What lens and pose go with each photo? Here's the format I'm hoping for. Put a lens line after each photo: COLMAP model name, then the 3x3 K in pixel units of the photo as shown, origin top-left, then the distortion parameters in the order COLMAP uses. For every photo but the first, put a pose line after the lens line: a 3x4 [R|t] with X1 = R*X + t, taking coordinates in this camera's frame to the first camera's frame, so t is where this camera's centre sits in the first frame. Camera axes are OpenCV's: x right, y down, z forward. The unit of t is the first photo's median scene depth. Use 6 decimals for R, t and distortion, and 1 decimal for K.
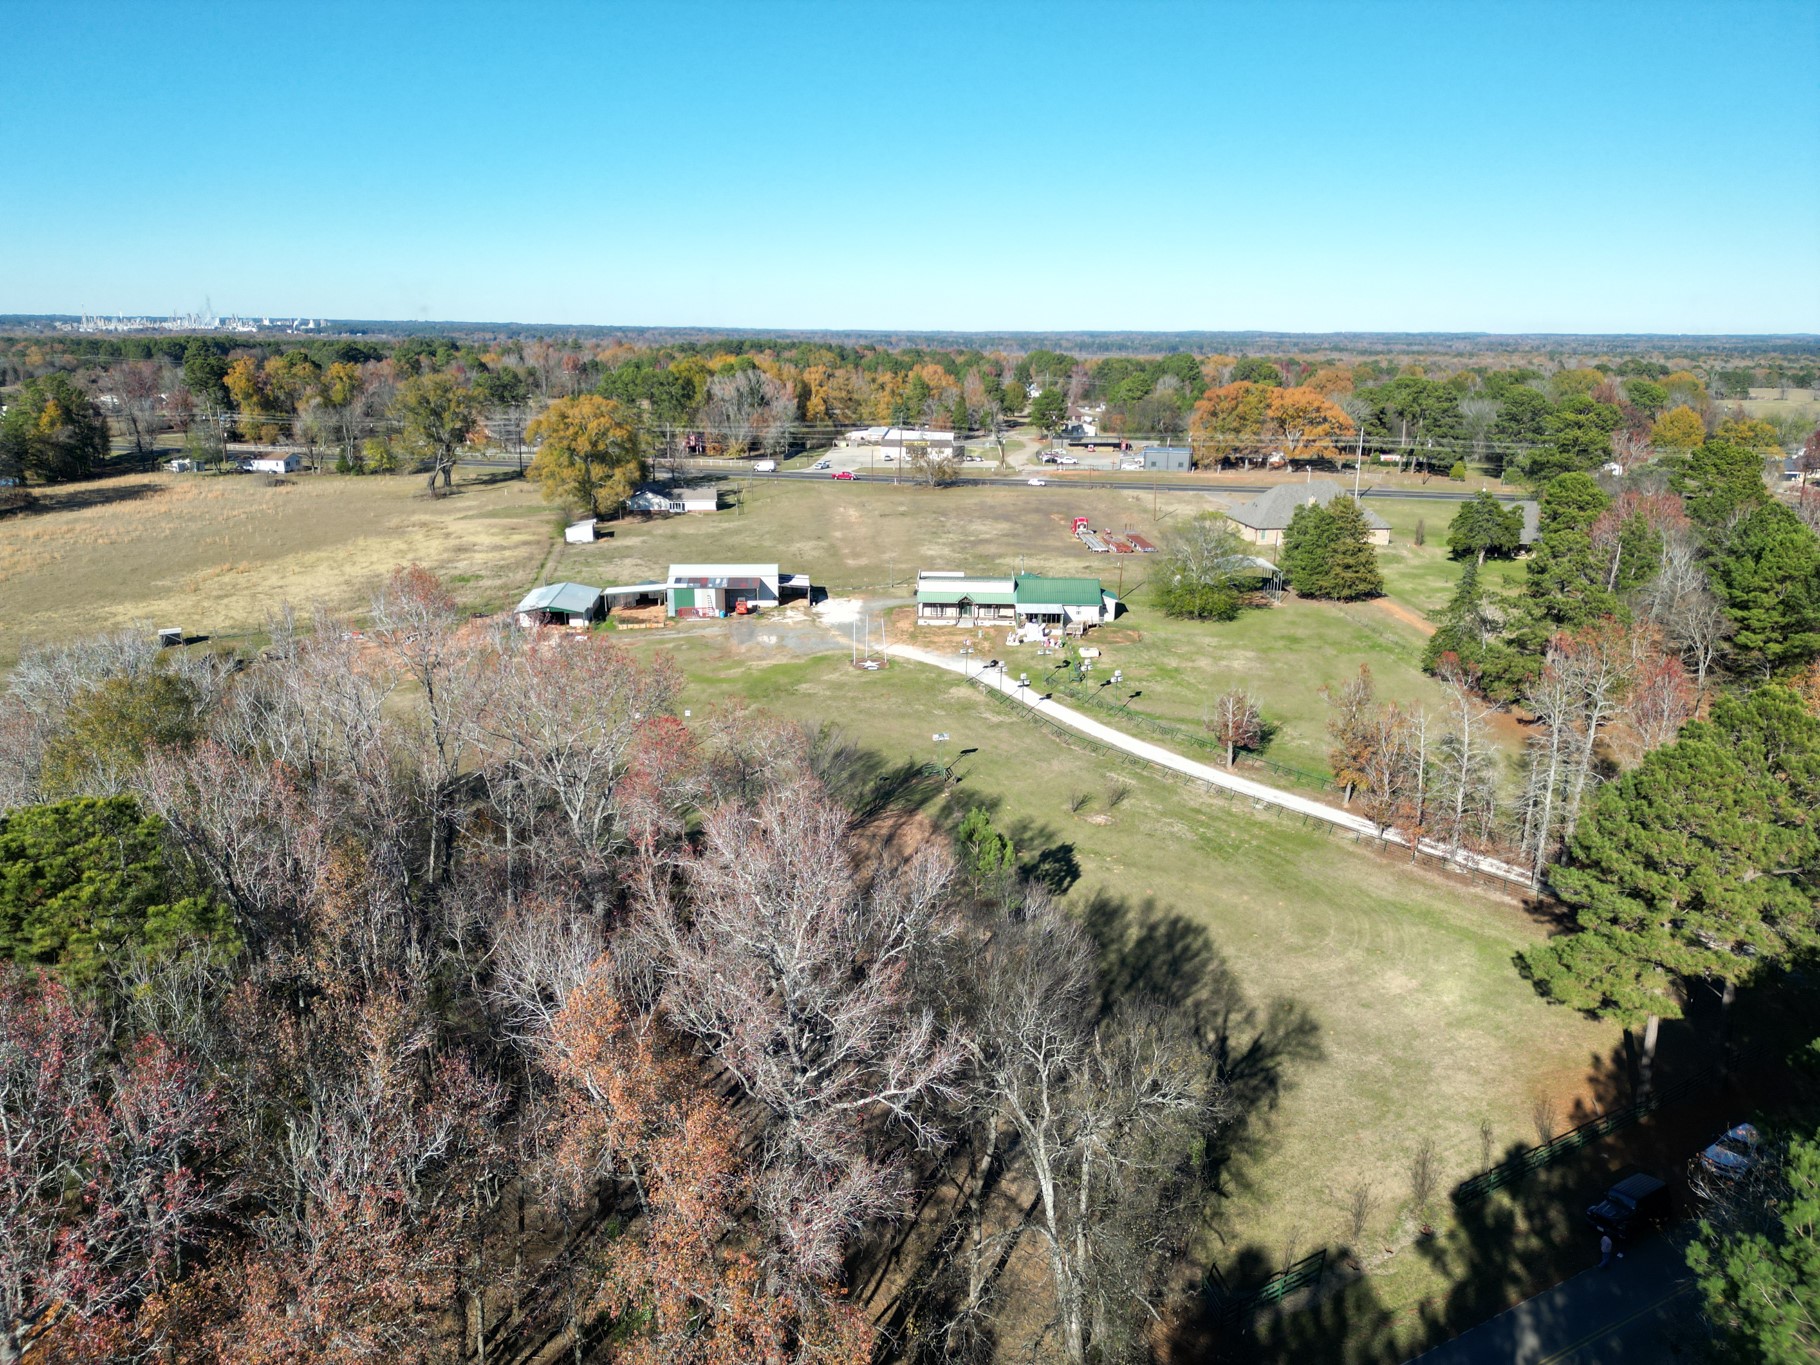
lens RADIAL K [[1275.8, 0, 910.0], [0, 1275.8, 682.5], [0, 0, 1]] dist [0.182029, -0.357543]
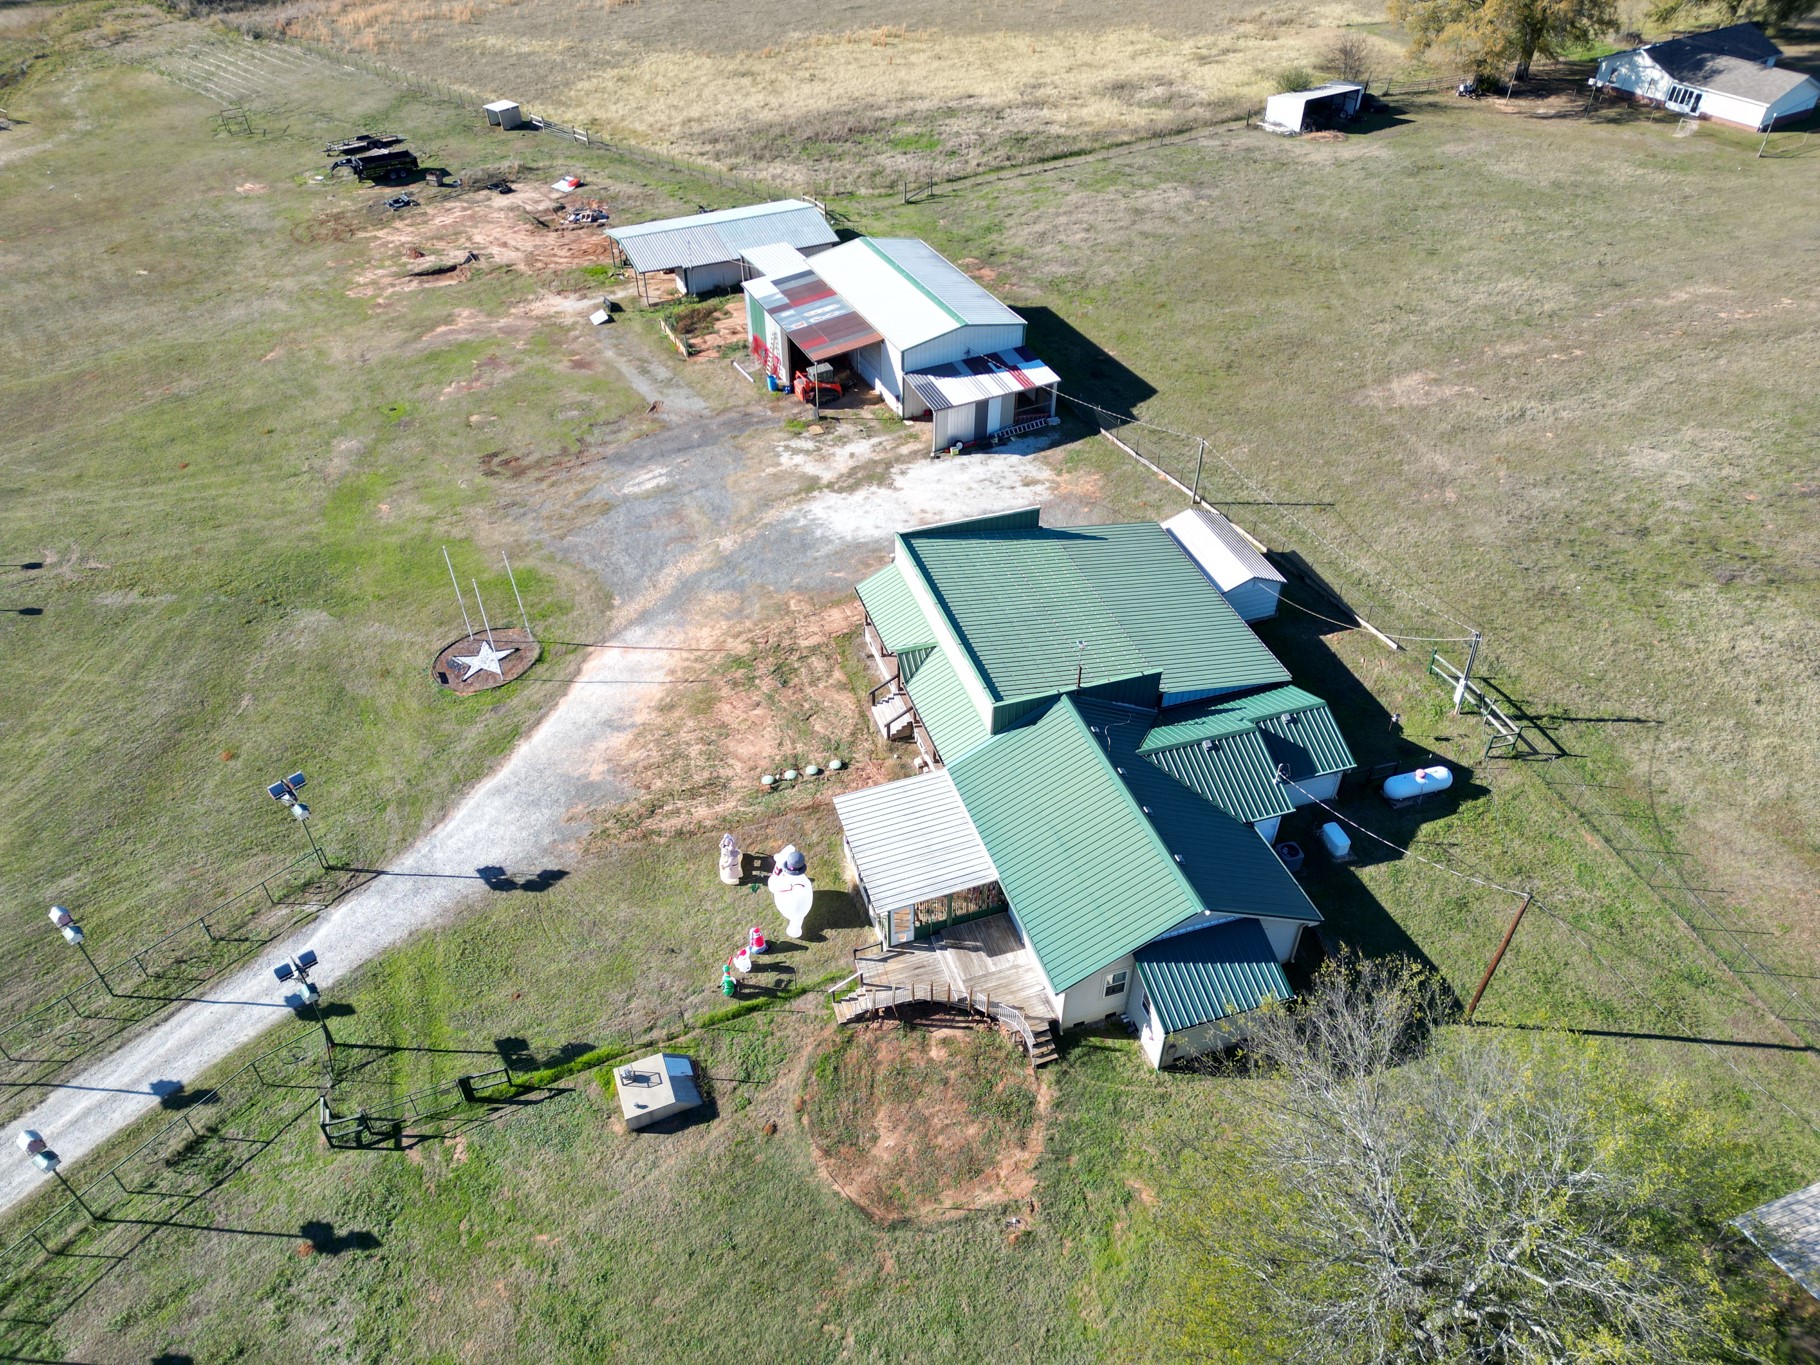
lens RADIAL K [[1297.2, 0, 910.0], [0, 1297.2, 682.5], [0, 0, 1]] dist [0.059362, -0.041083]
pose [[0.333408, 0.596688, -0.729933, 0.302956], [-0.231800, 0.802348, 0.550006, -0.252868], [0.913842, -0.014179, 0.405822, 0.838514]]
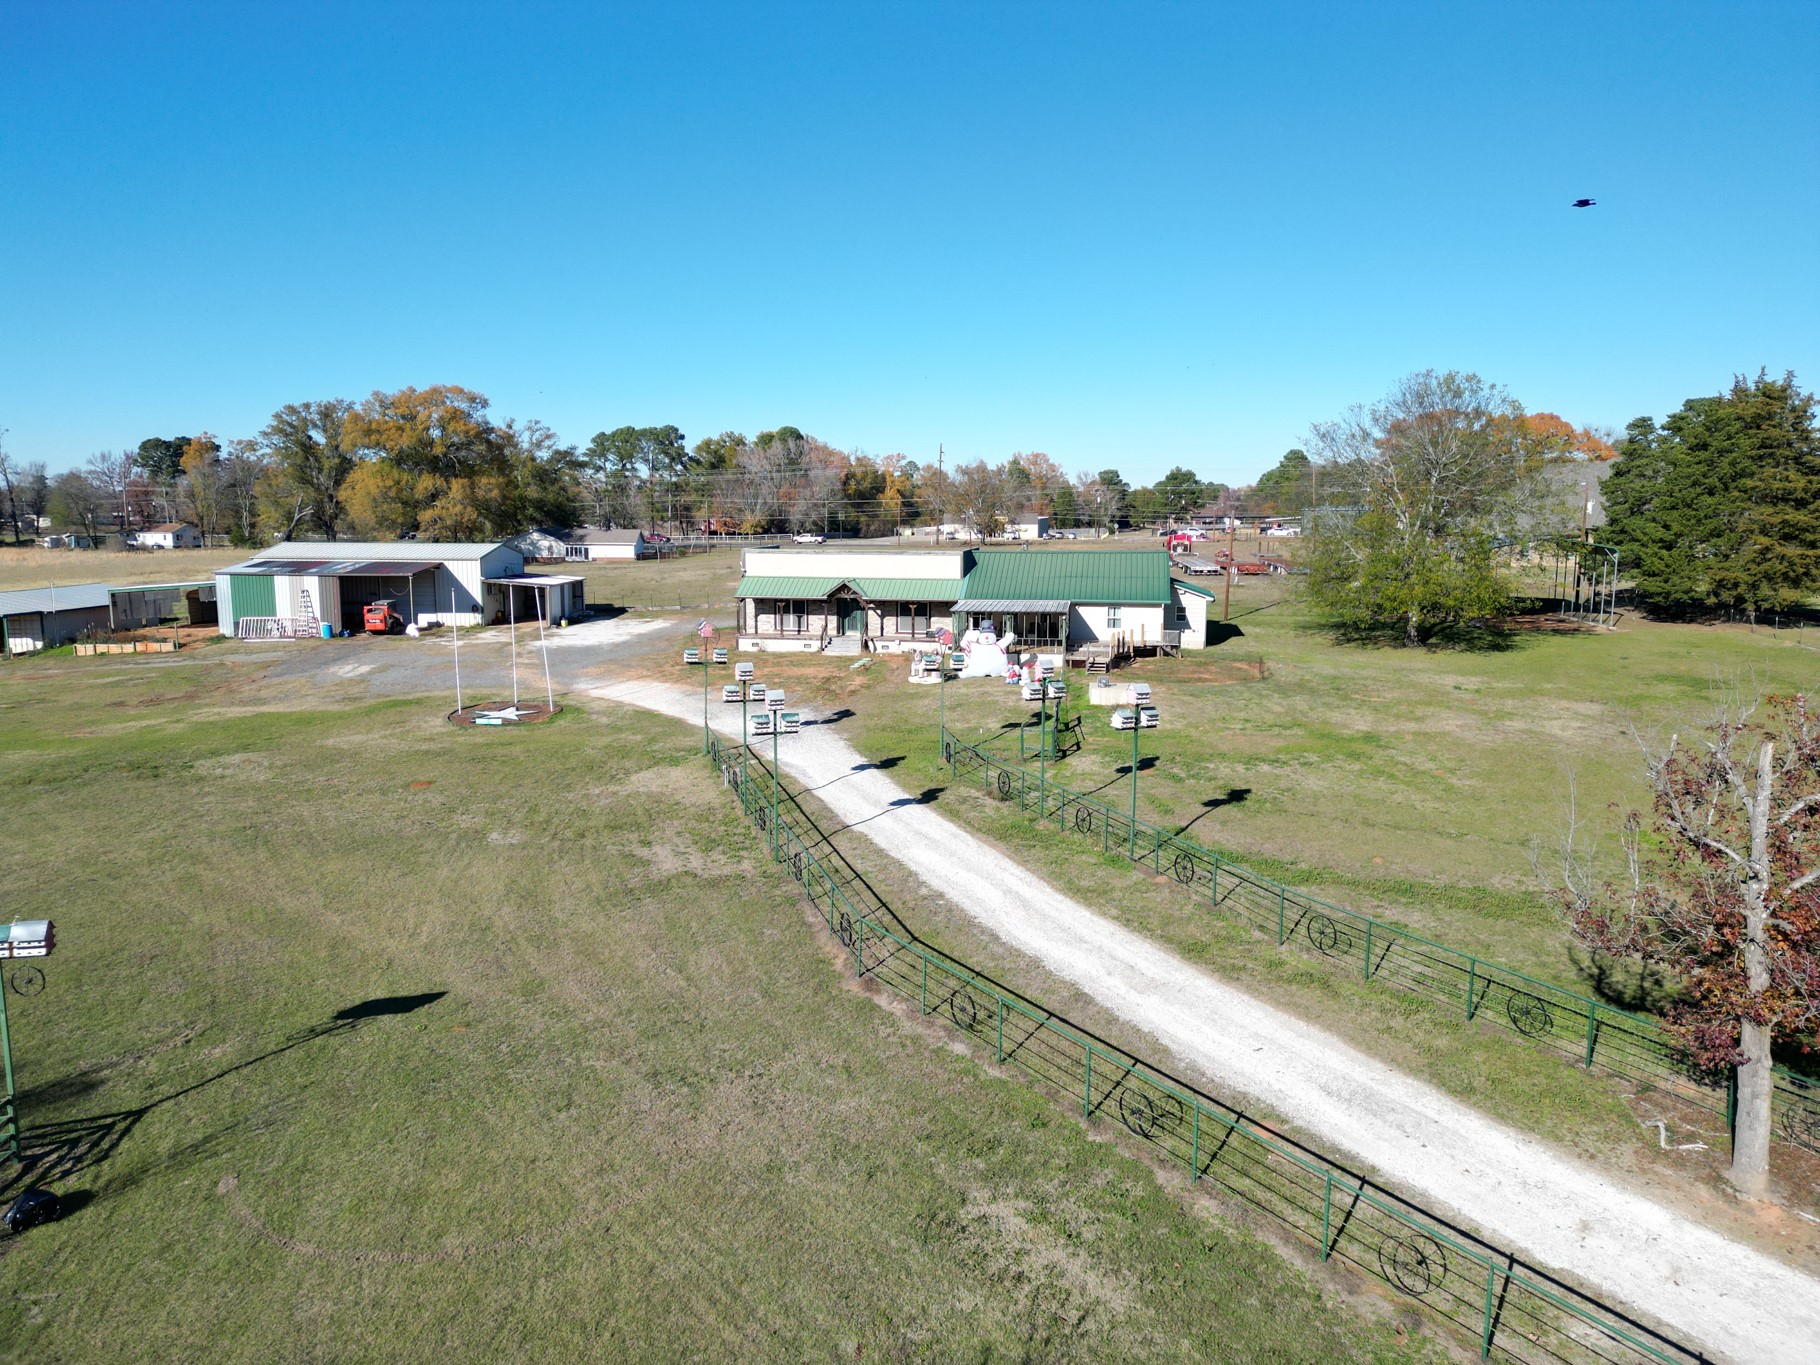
lens RADIAL K [[1275.8, 0, 910.0], [0, 1275.8, 682.5], [0, 0, 1]] dist [0.182029, -0.357543]
pose [[0.992242, 0.008453, -0.124031, 0.113027], [-0.024555, 0.991356, -0.128881, 0.018585], [0.121870, 0.130926, 0.983873, 0.563428]]
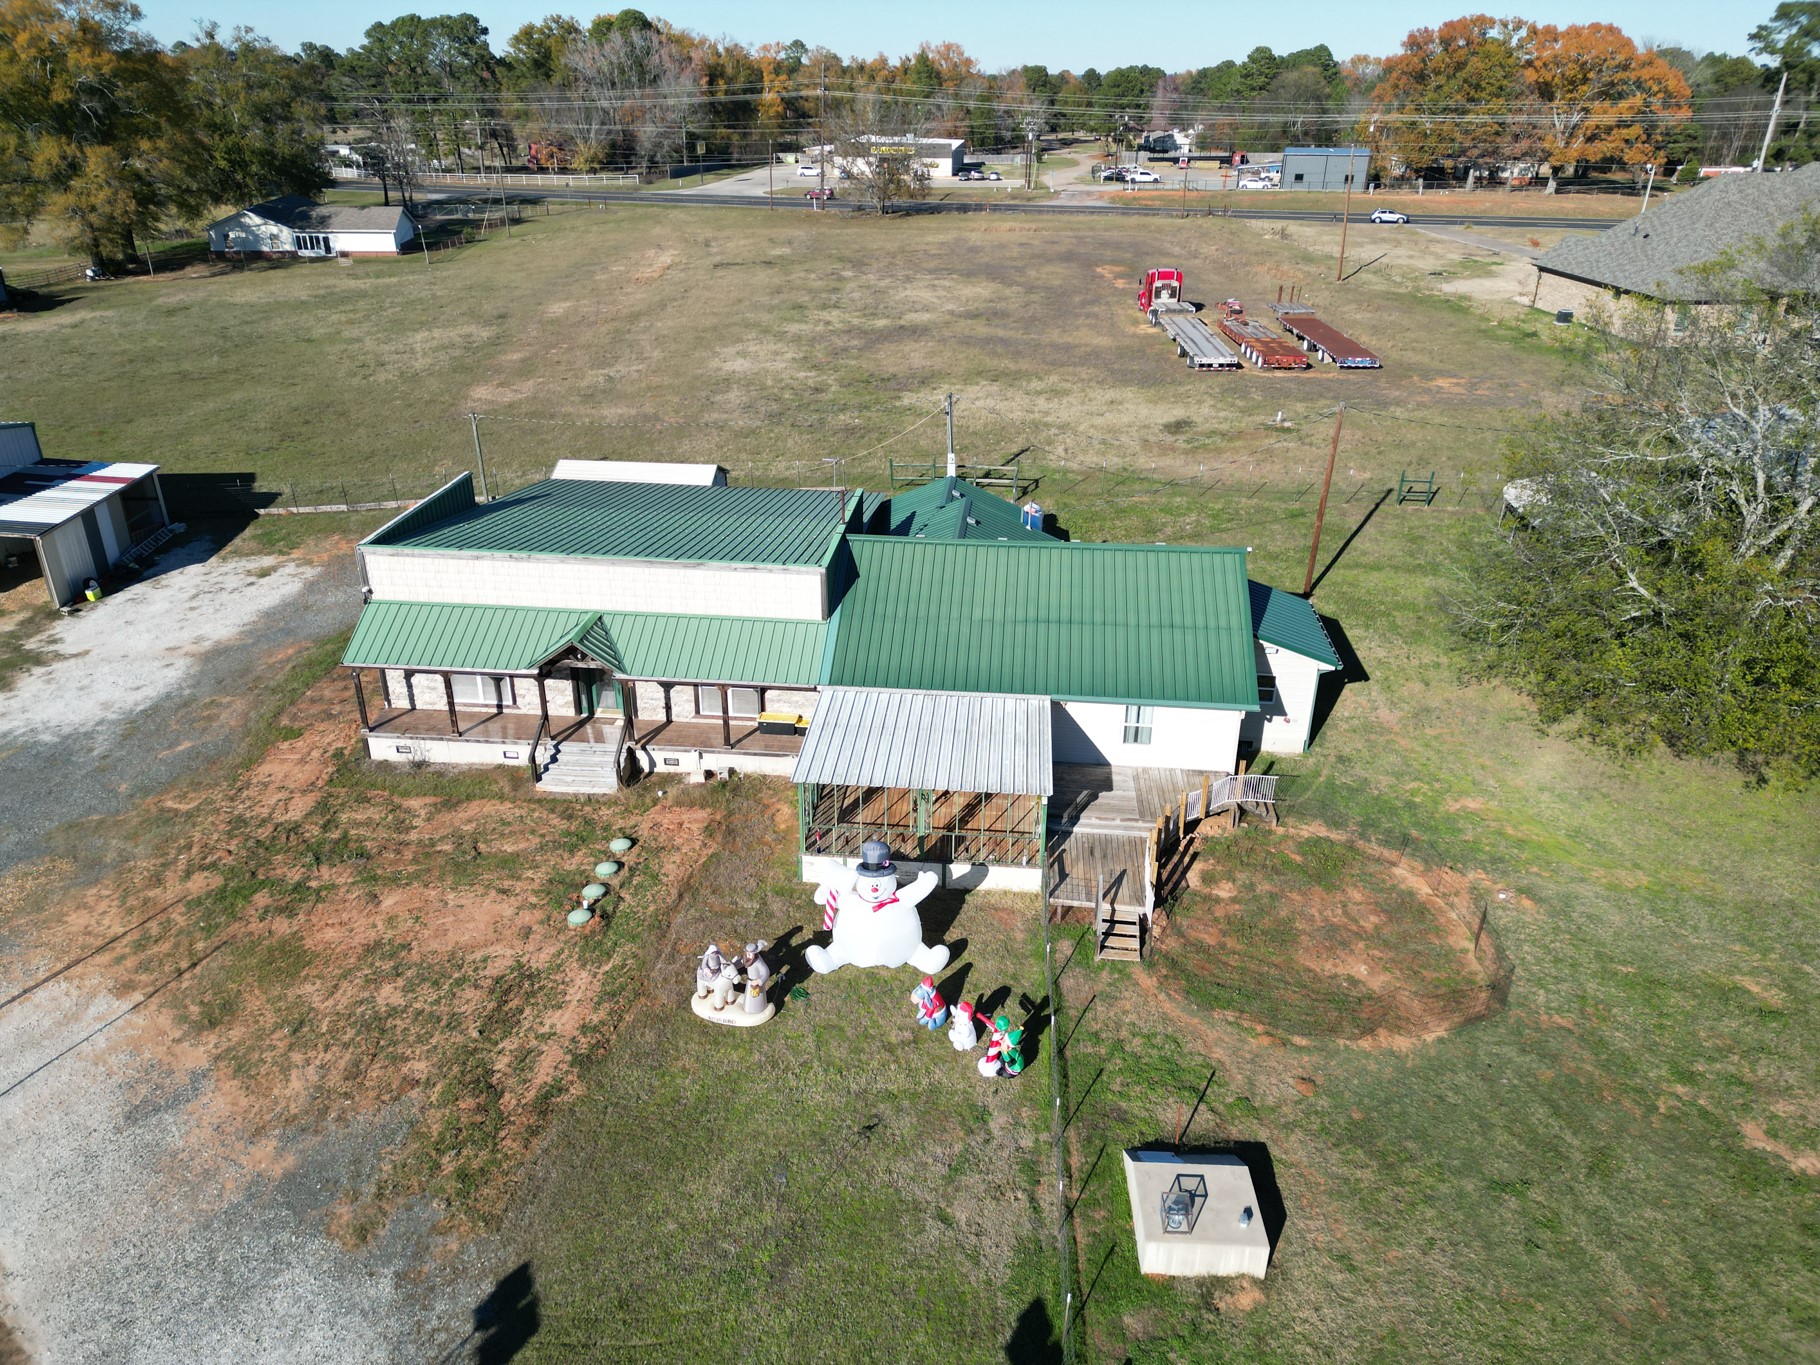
lens RADIAL K [[1297.2, 0, 910.0], [0, 1297.2, 682.5], [0, 0, 1]] dist [0.059362, -0.041083]
pose [[0.998693, 0.019452, -0.047271, 0.101167], [-0.011322, 0.985972, 0.166524, -0.091572], [0.049847, -0.165771, 0.984904, 0.765291]]
